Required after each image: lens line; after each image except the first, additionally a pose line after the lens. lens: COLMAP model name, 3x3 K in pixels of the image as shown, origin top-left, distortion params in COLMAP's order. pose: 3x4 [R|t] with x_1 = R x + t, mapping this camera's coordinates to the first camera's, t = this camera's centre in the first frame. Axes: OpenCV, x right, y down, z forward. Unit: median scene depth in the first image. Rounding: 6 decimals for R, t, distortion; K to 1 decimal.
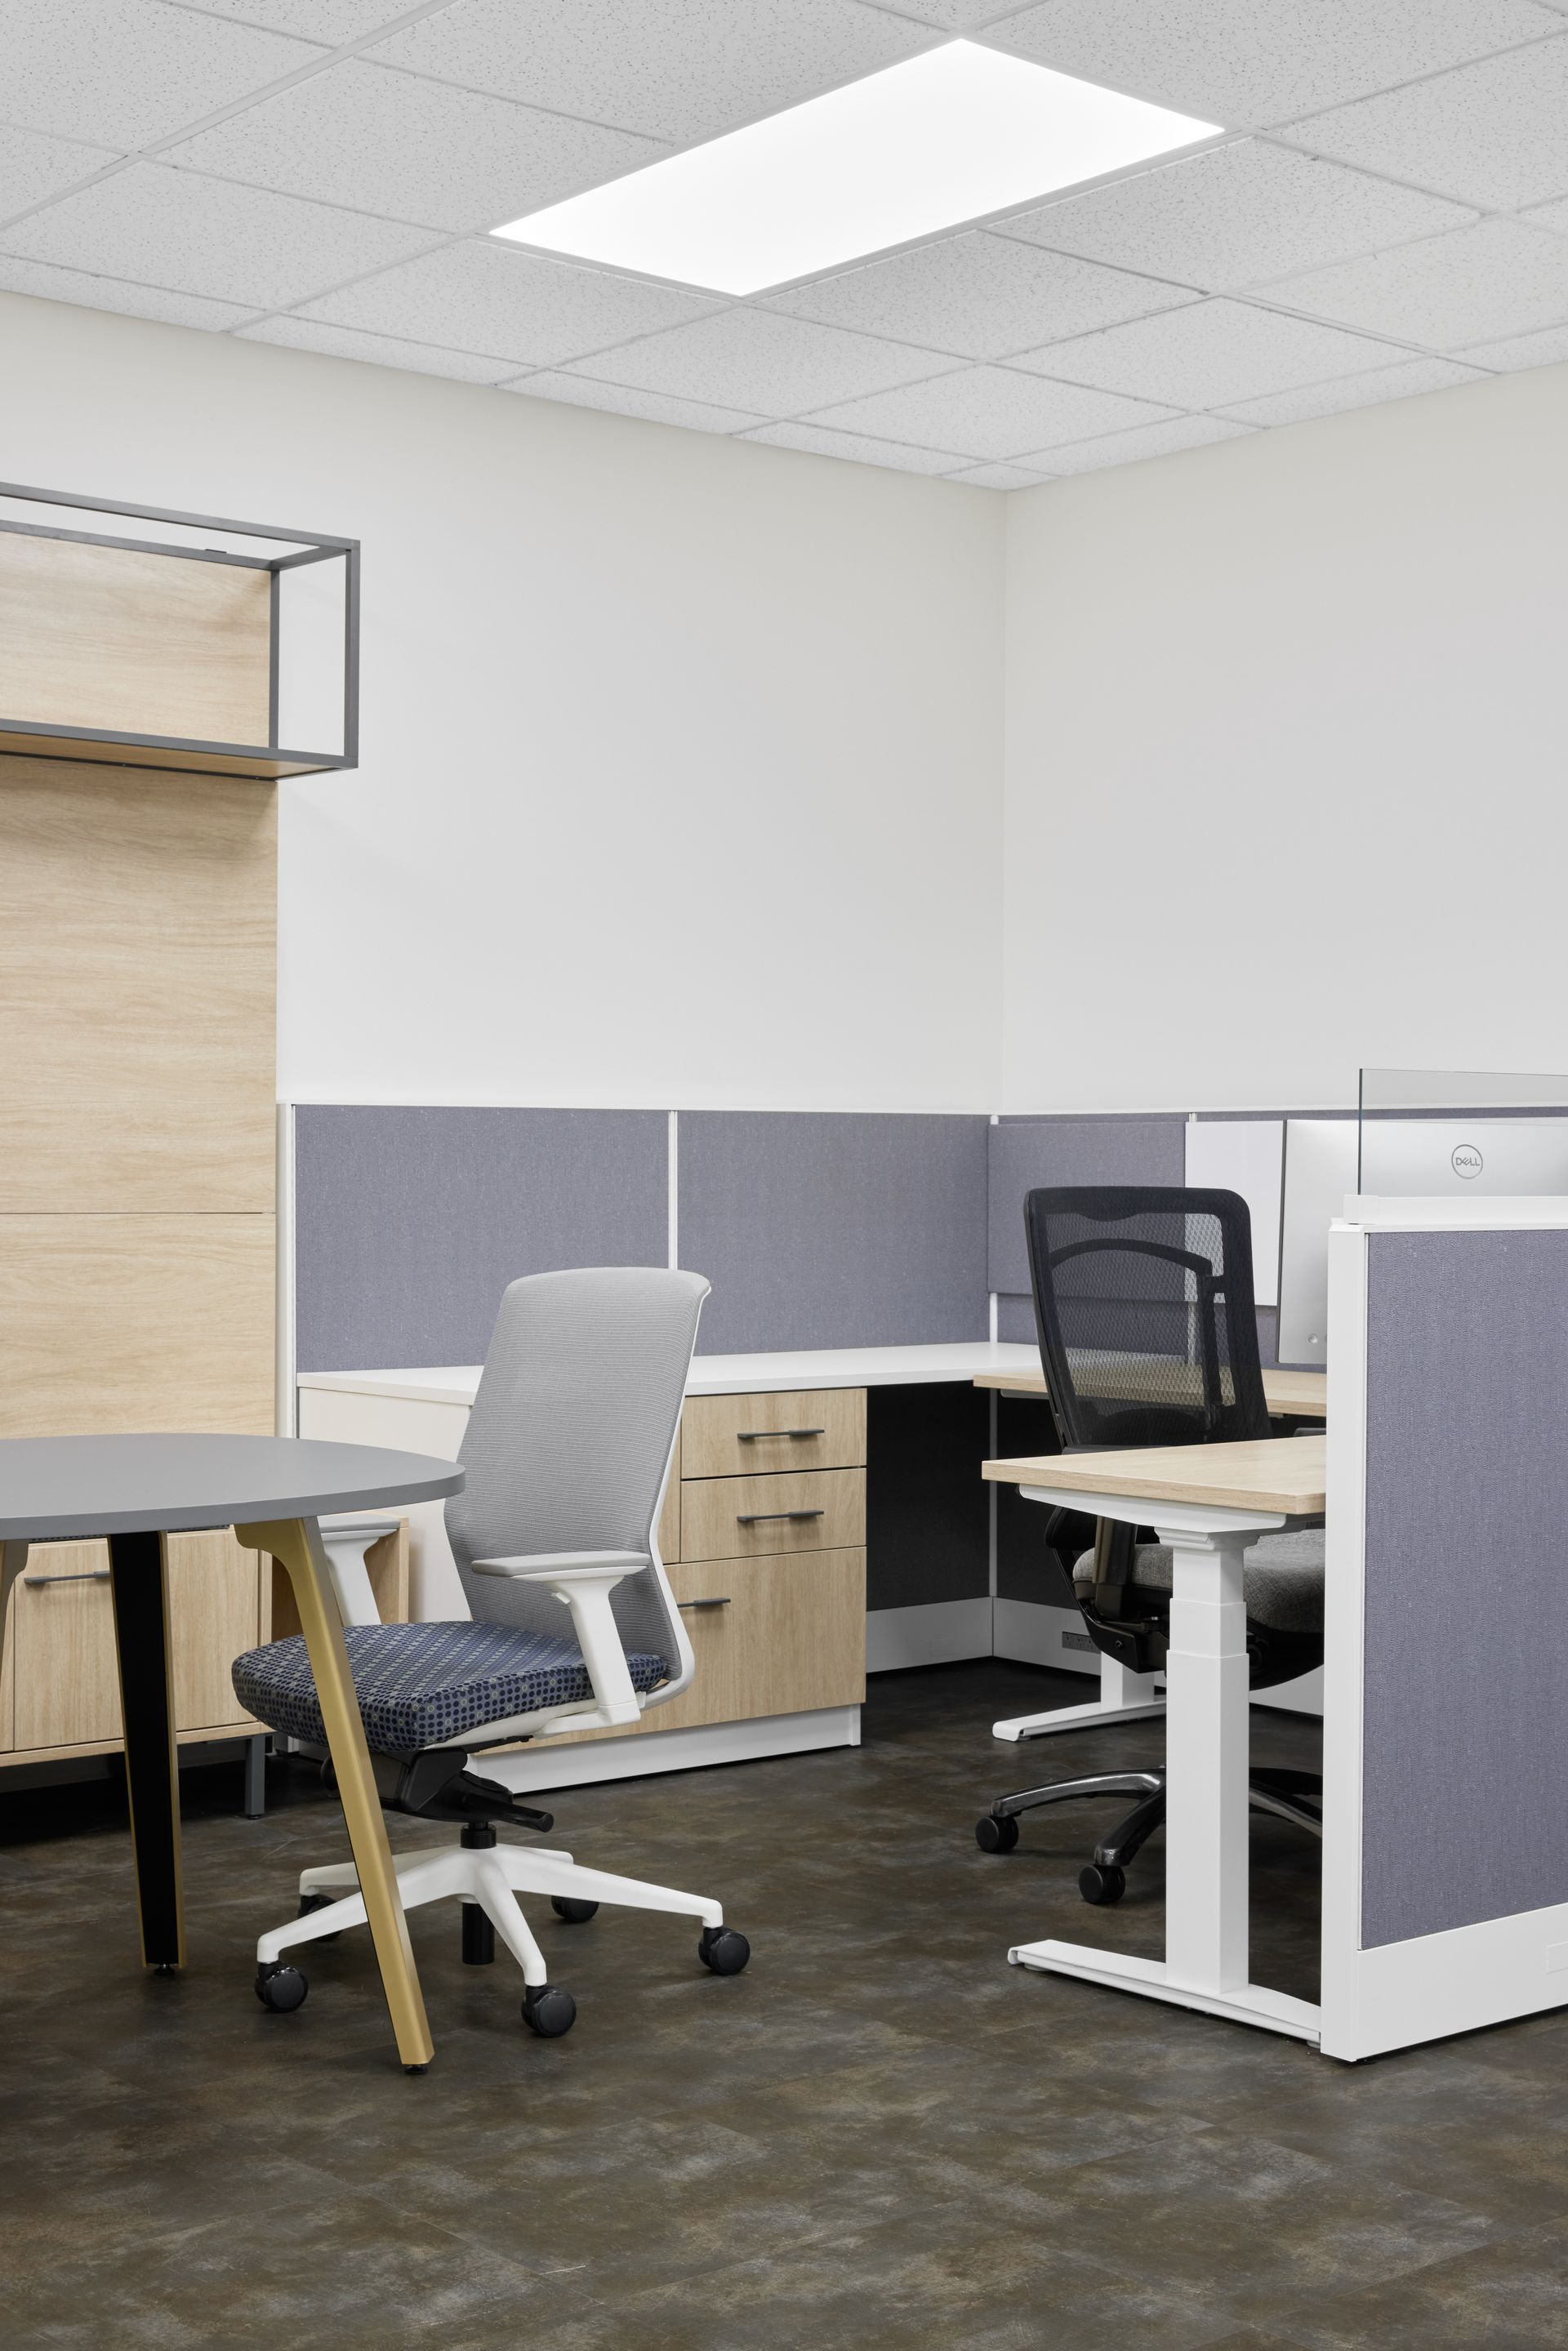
lens RADIAL K [[3059.0, 0, 784.0], [0, 3059.0, 1175.5], [0, 0, 1]] dist [0.025726, 0.009529]
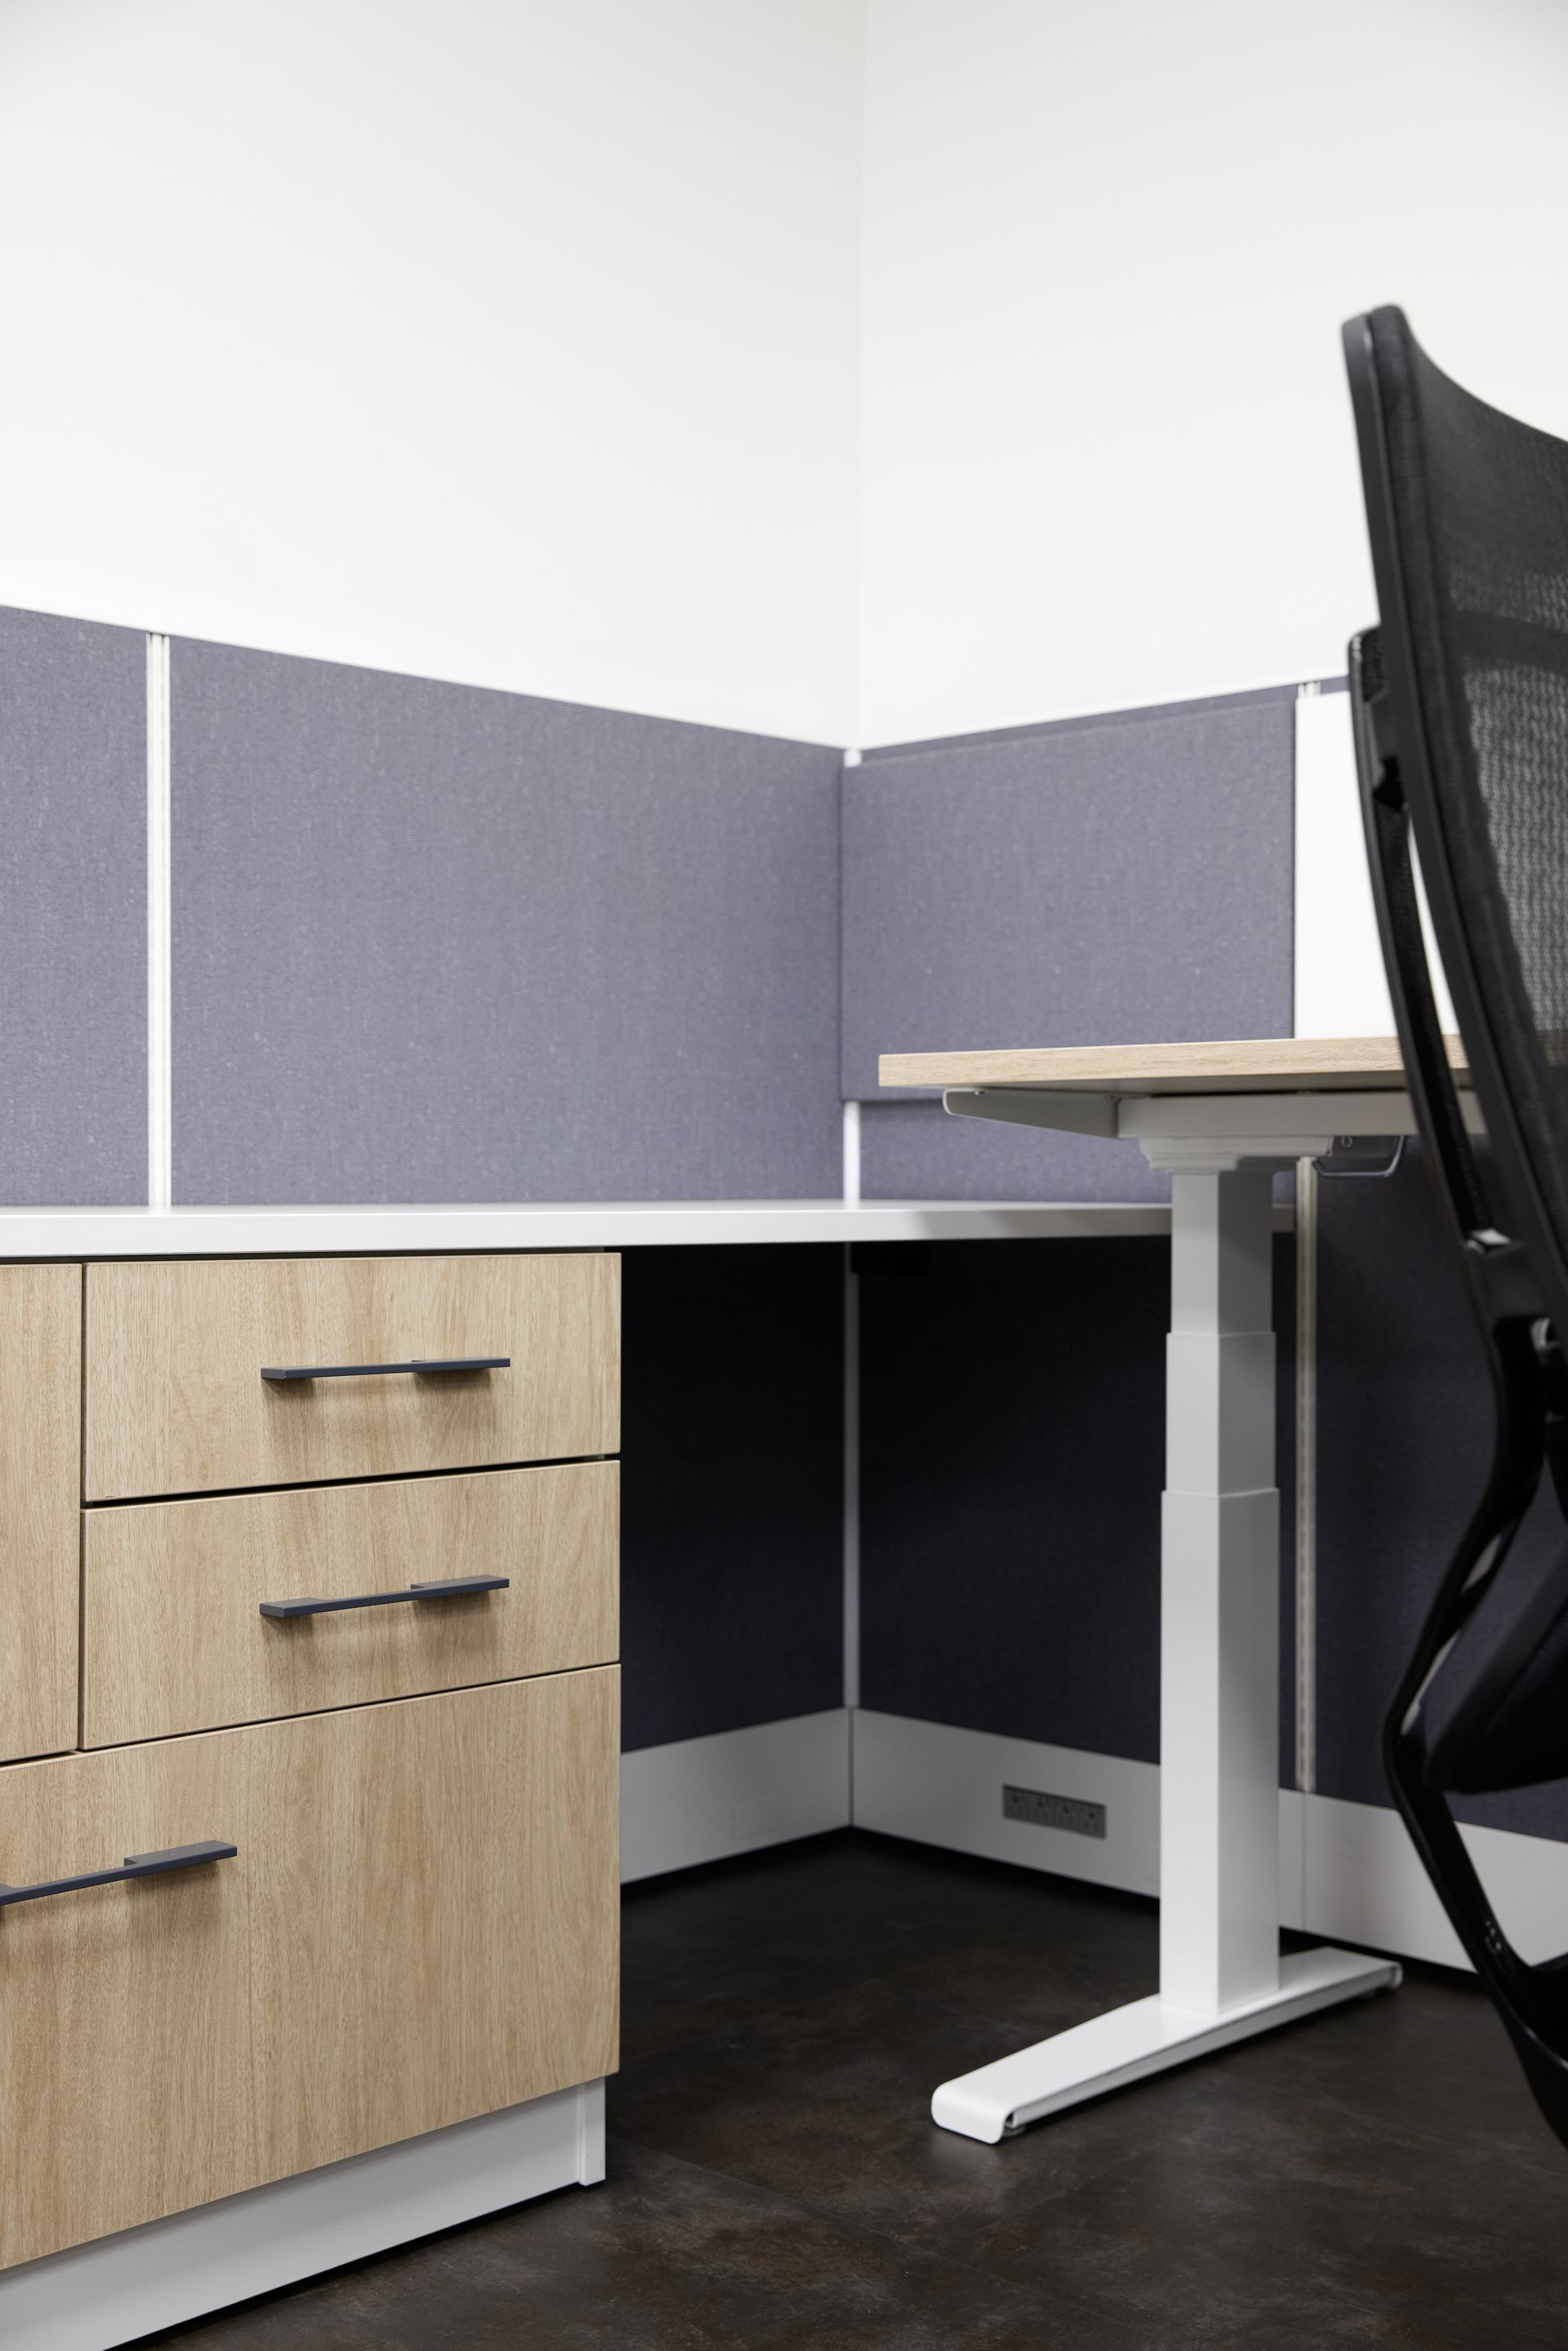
lens RADIAL K [[2666.9, 0, 784.0], [0, 2666.9, 1175.5], [0, 0, 1]] dist [0.011865, 0.012694]
pose [[0.993648, -0.001182, 0.112524, 0.009741], [0.001690, 0.999989, -0.004420, 0.061984], [-0.112517, 0.004582, 0.993639, 0.670458]]
